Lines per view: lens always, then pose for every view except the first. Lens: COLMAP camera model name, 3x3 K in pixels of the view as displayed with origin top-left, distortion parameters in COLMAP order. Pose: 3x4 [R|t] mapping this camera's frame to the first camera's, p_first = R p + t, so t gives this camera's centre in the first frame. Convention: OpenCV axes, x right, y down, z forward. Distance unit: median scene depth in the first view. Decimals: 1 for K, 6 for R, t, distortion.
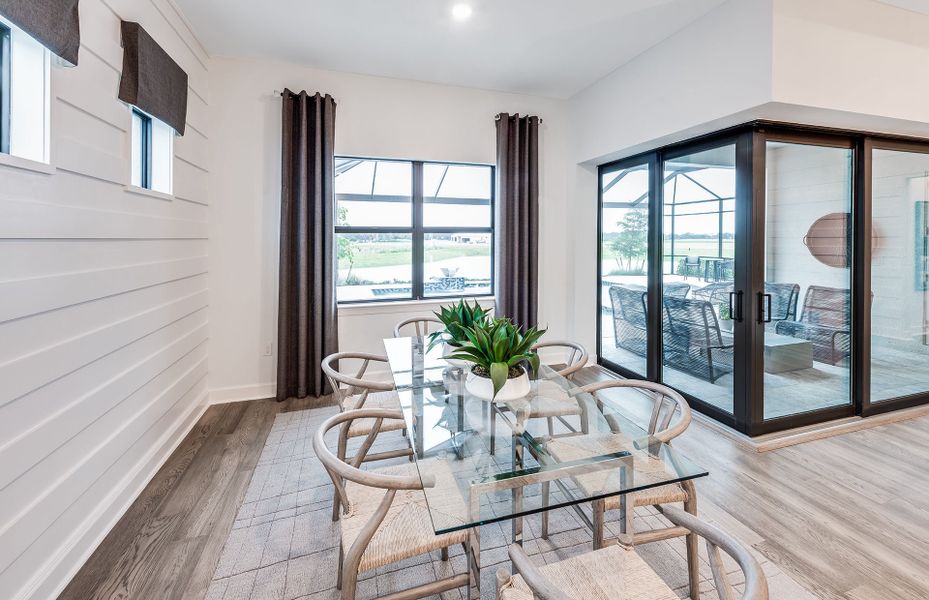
lens RADIAL K [[404.8, 0, 482.0], [0, 404.8, 237.6], [0, 0, 1]] dist [0.018612, -0.000660]
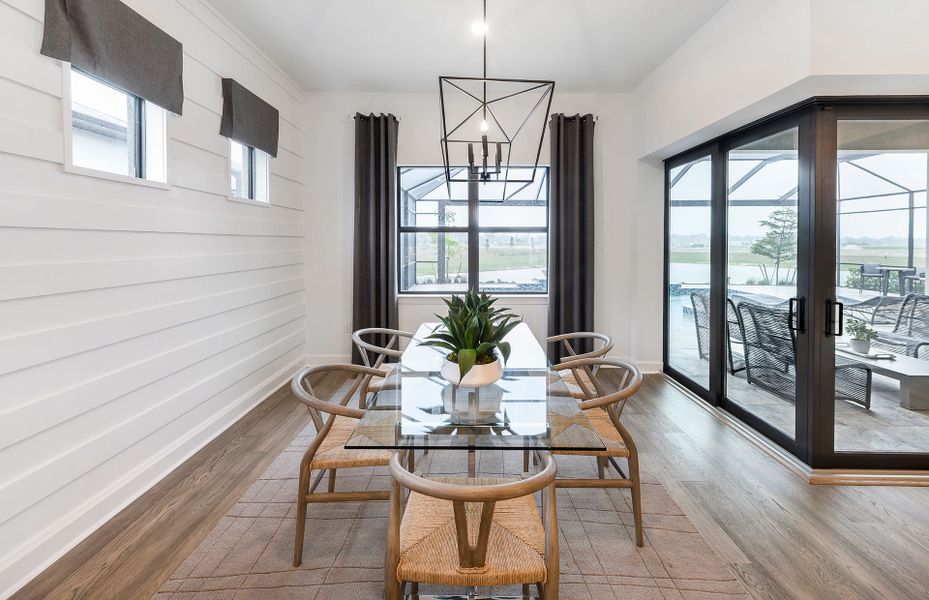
lens RADIAL K [[404.8, 0, 480.6], [0, 404.8, 245.3], [0, 0, 1]] dist [0.018612, -0.000660]
pose [[0.952066, 0.003534, -0.305873, 0.191308], [-0.001297, 0.999971, 0.007517, 0.014089], [0.305891, -0.006760, 0.952043, -0.027516]]
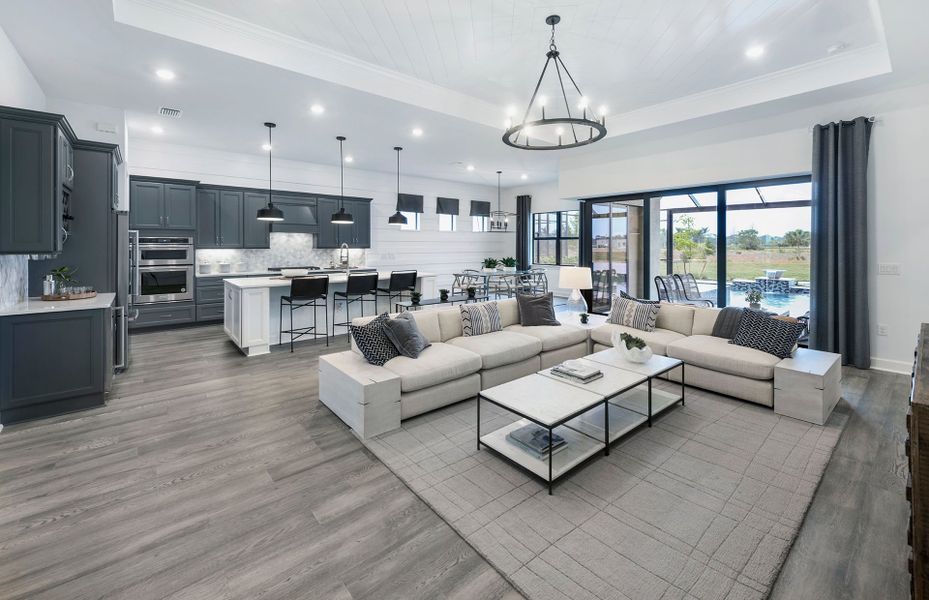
lens RADIAL K [[395.2, 0, 467.2], [0, 395.2, 243.6], [0, 0, 1]] dist [0.010081, -0.002337]
pose [[0.391550, 0.003804, -0.920149, 1.940010], [0.000522, 0.999990, 0.004356, 0.004212], [0.920157, -0.002186, 0.391544, -0.539104]]
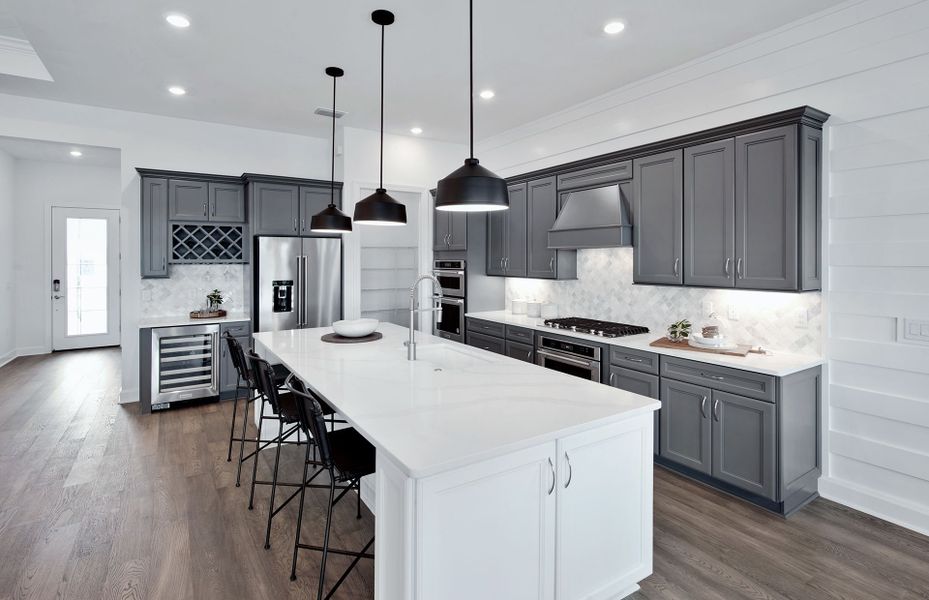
lens RADIAL K [[459.8, 0, 477.3], [0, 459.8, 260.1], [0, 0, 1]] dist [0.003765, 0.002151]
pose [[-0.967756, 0.000433, -0.251888, 0.465349], [0.001069, 0.999997, -0.002388, -0.009012], [0.251886, -0.002580, -0.967753, 0.298371]]
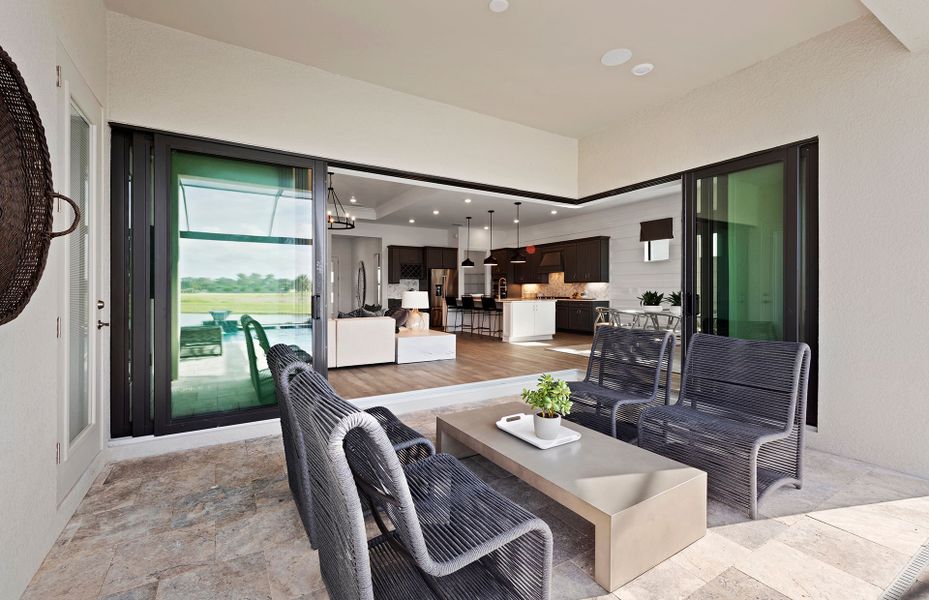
lens RADIAL K [[404.8, 0, 463.9], [0, 404.8, 293.1], [0, 0, 1]] dist [0.018612, -0.000660]
pose [[-0.974165, 0.007869, -0.225699, 1.113103], [0.006923, 0.999964, 0.004982, 0.079633], [0.225730, 0.003290, -0.974184, 1.794742]]
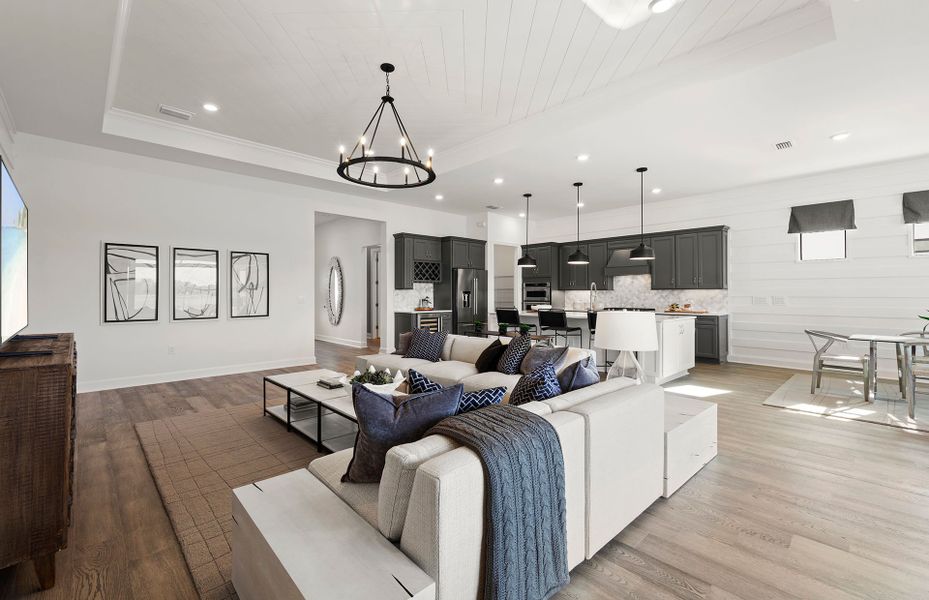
lens RADIAL K [[404.8, 0, 465.9], [0, 404.8, 291.6], [0, 0, 1]] dist [0.018612, -0.000660]
pose [[-0.904614, 0.000760, -0.426231, 1.485172], [0.004477, 0.999960, -0.007720, 0.052012], [0.426209, -0.008892, -0.904581, 0.826635]]
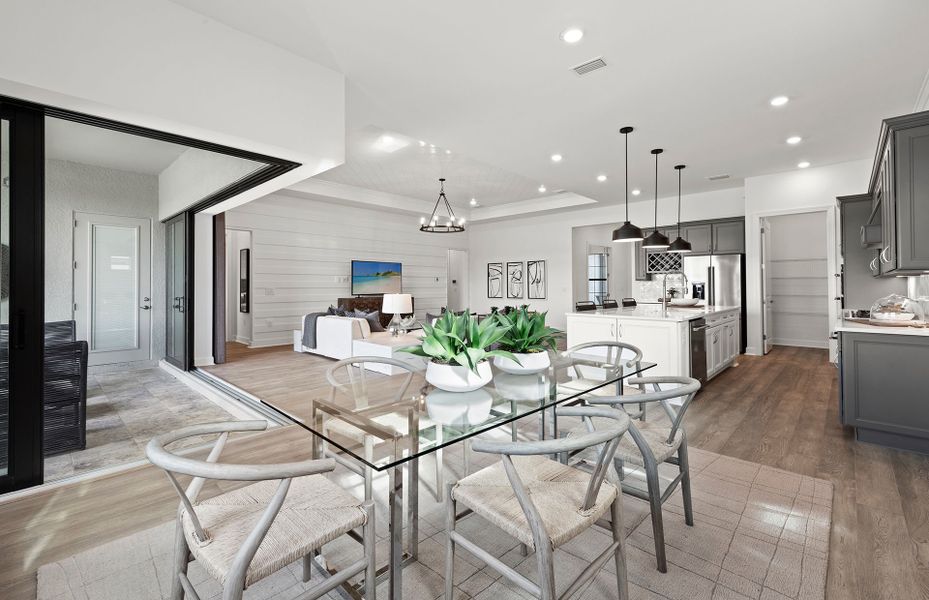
lens RADIAL K [[404.8, 0, 468.8], [0, 404.8, 283.6], [0, 0, 1]] dist [0.018612, -0.000660]
pose [[-0.478428, 0.010289, 0.878067, -0.367989], [0.003419, 0.999946, -0.009855, 0.057641], [-0.878120, -0.001713, -0.478437, 0.727345]]
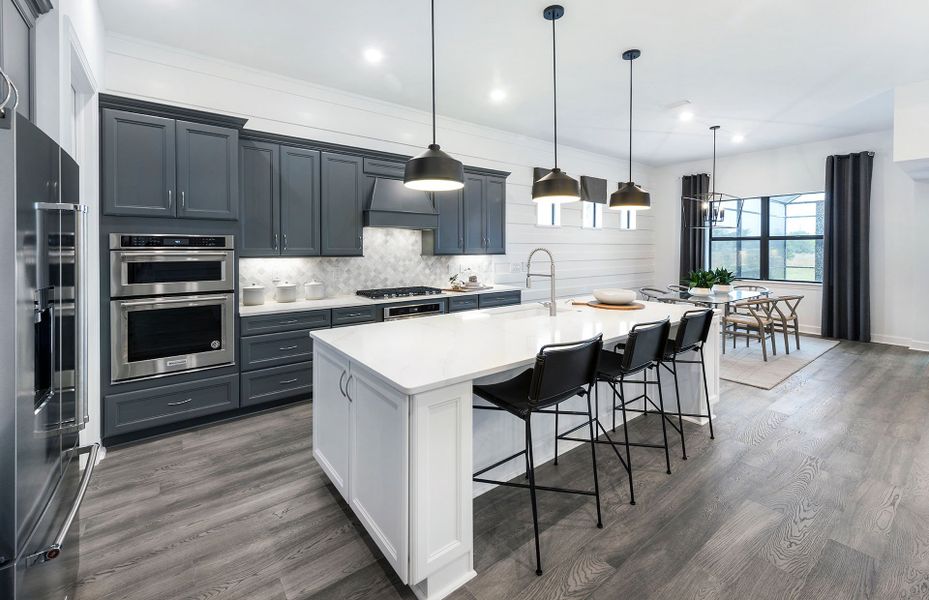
lens RADIAL K [[404.8, 0, 456.5], [0, 404.8, 251.1], [0, 0, 1]] dist [0.018612, -0.000660]
pose [[0.330559, 0.012129, -0.943708, 1.014141], [0.001990, 0.999906, 0.013548, 0.007612], [0.943783, -0.006356, 0.330503, -0.761896]]
